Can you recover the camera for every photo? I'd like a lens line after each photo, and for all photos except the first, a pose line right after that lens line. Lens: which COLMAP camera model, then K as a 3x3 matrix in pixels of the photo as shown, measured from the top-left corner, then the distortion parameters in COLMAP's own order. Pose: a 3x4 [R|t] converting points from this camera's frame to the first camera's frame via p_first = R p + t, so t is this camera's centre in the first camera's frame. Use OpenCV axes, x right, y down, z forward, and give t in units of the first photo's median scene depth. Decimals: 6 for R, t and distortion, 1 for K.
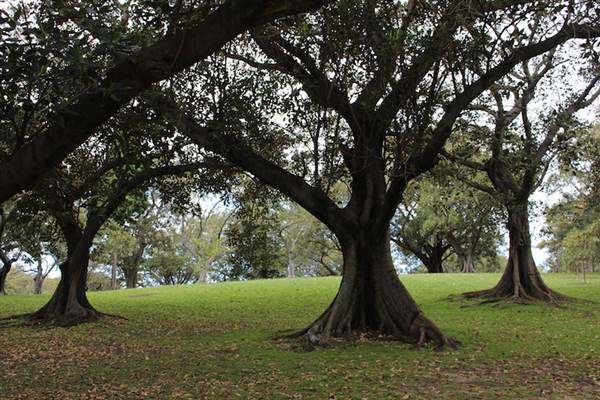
lens RADIAL K [[701.5, 0, 300.0], [0, 701.5, 200.0], [0, 0, 1]] dist [-0.081511, 0.029670]
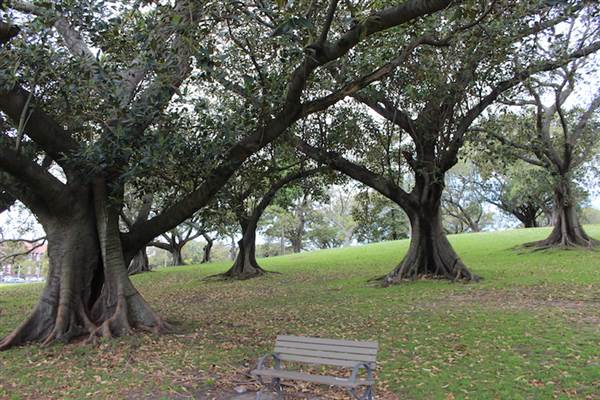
lens RADIAL K [[701.5, 0, 300.0], [0, 701.5, 200.0], [0, 0, 1]] dist [-0.081511, 0.029670]
pose [[0.952779, -0.074283, -0.294439, 0.269164], [0.091248, 0.994843, 0.044284, -0.059199], [0.289631, -0.069059, 0.954644, -0.479862]]
